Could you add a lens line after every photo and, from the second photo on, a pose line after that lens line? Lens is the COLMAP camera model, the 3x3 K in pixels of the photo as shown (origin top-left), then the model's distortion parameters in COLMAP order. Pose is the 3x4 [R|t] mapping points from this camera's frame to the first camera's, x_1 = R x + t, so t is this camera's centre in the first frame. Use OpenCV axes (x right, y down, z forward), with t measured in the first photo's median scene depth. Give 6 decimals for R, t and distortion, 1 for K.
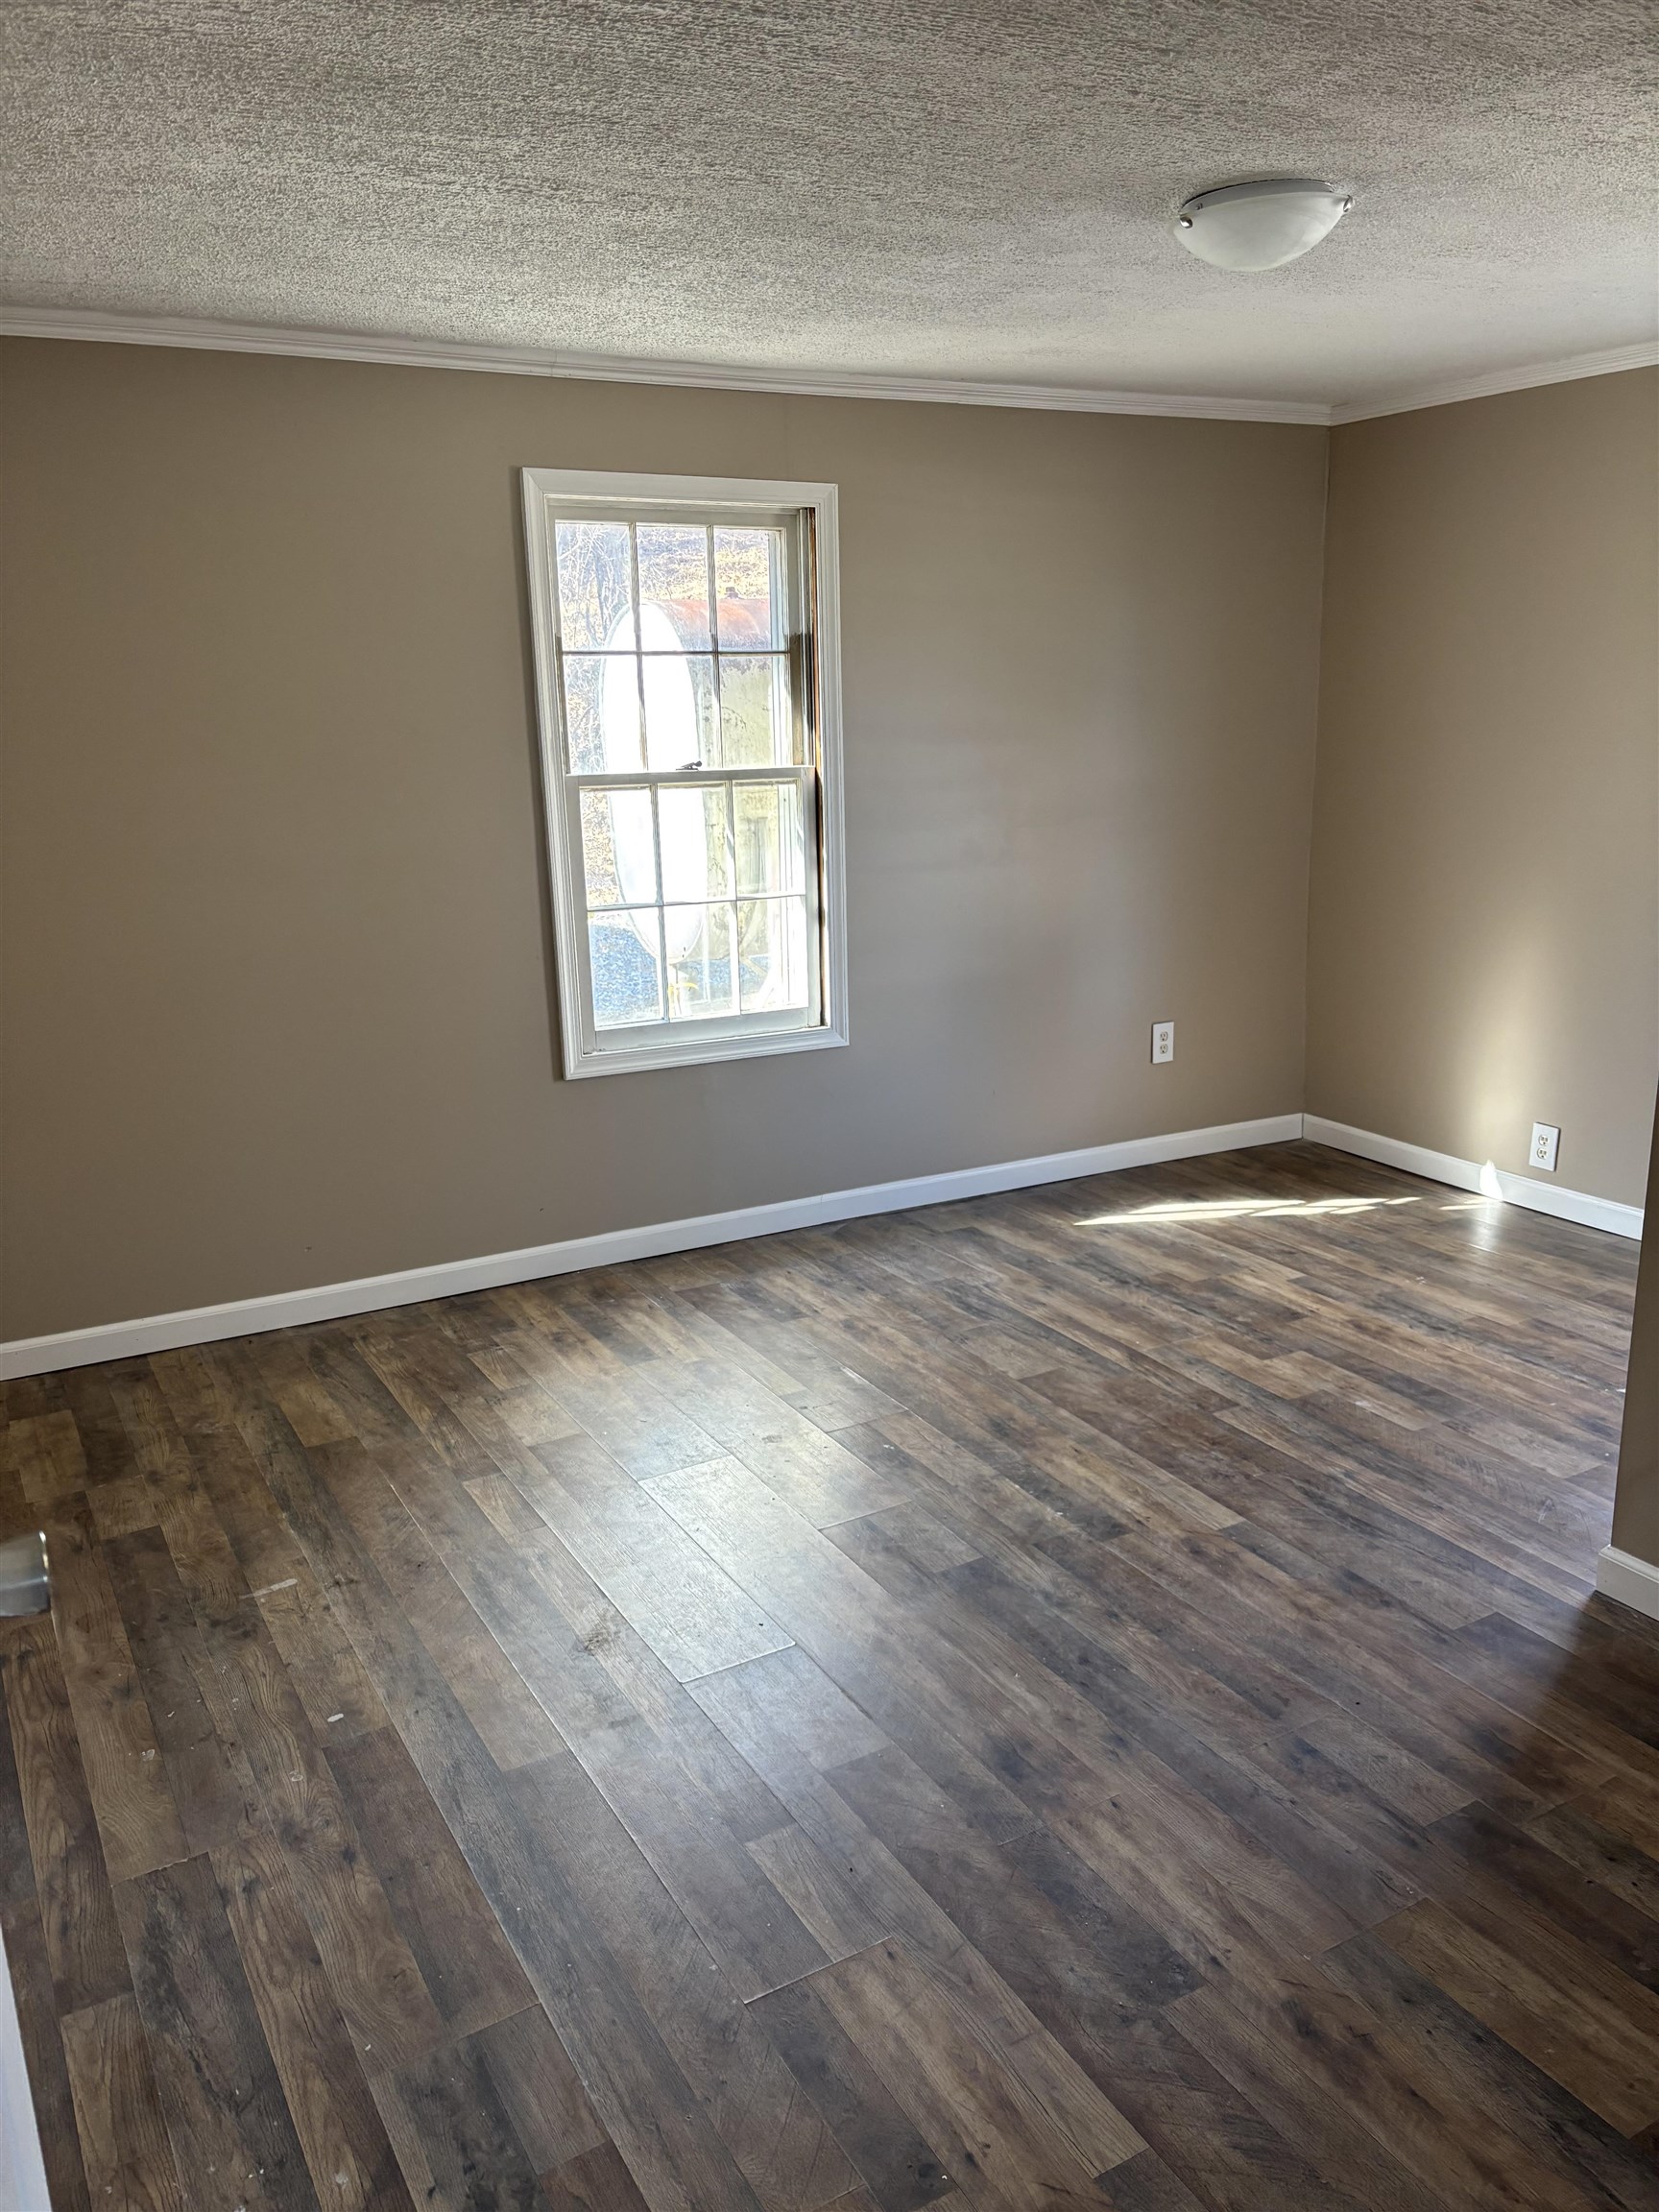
lens RADIAL K [[1662.8, 0, 820.5], [0, 1662.8, 1108.8], [0, 0, 1]] dist [0.034495, -0.041128]
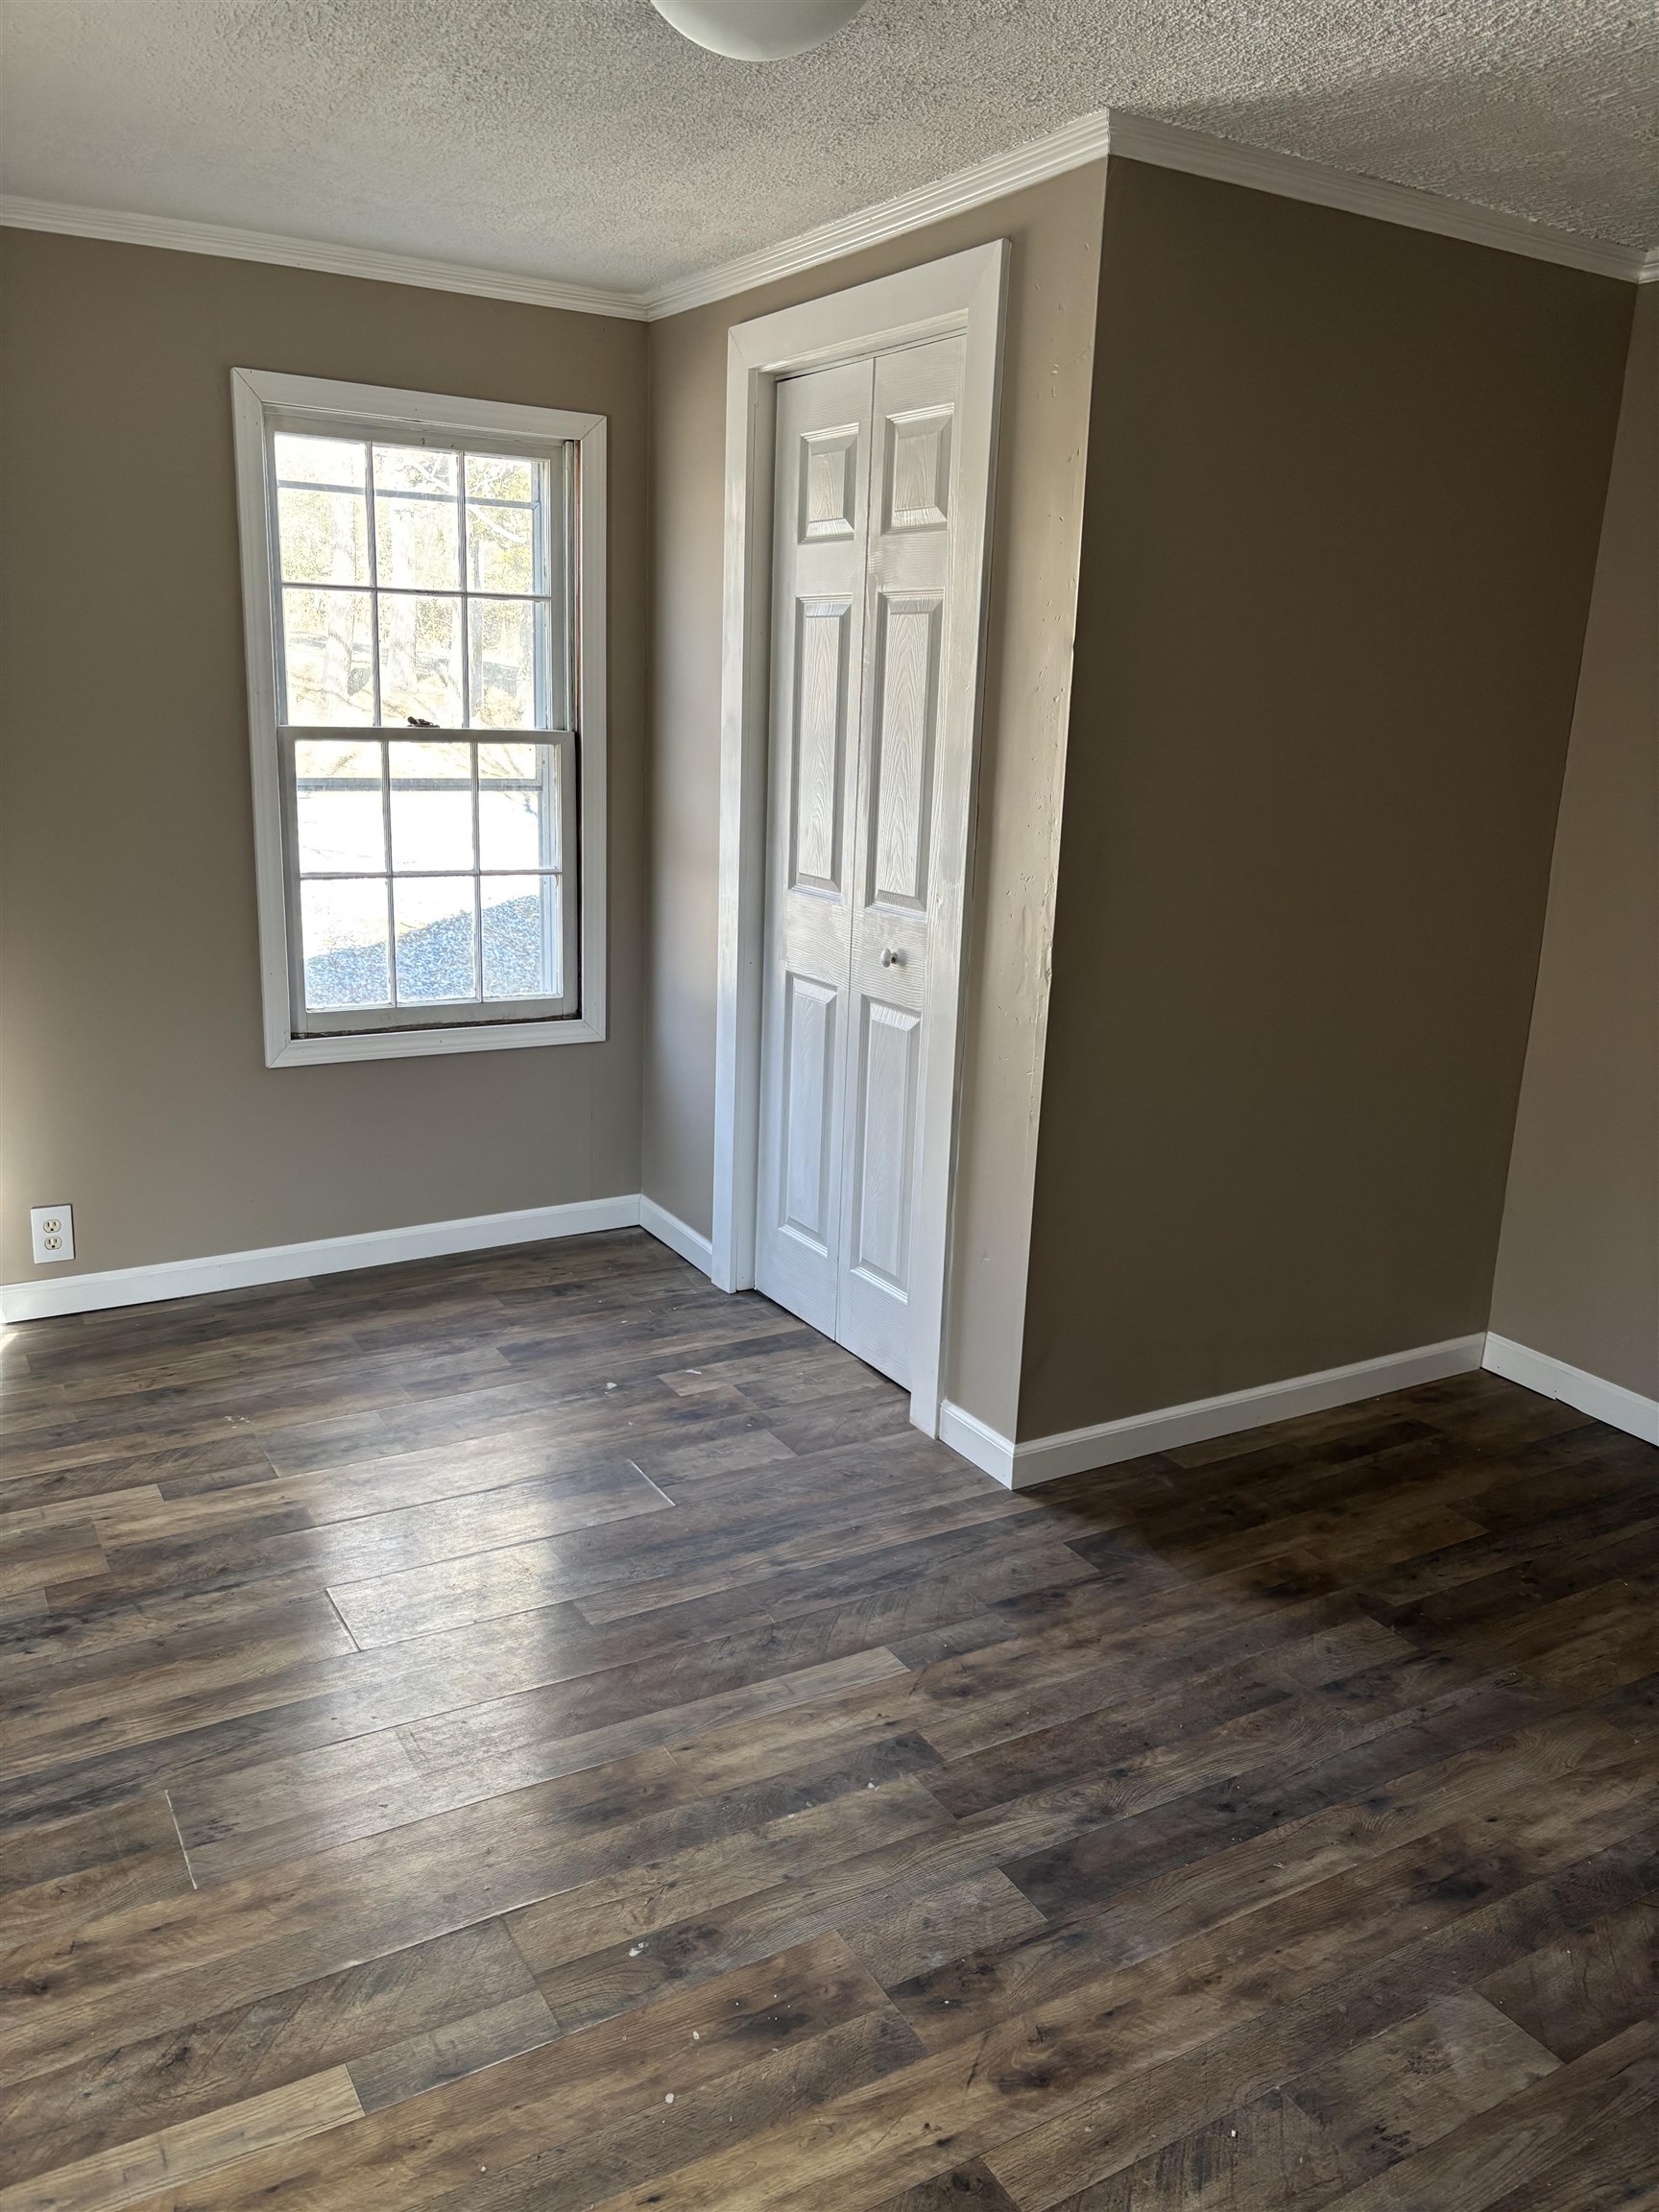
lens RADIAL K [[1662.8, 0, 826.8], [0, 1662.8, 1108.2], [0, 0, 1]] dist [0.034495, -0.041128]
pose [[-0.015838, -0.229620, 0.973151, -0.485067], [0.212626, 0.950239, 0.227674, -0.202634], [-0.977005, 0.210523, 0.033774, 0.911503]]
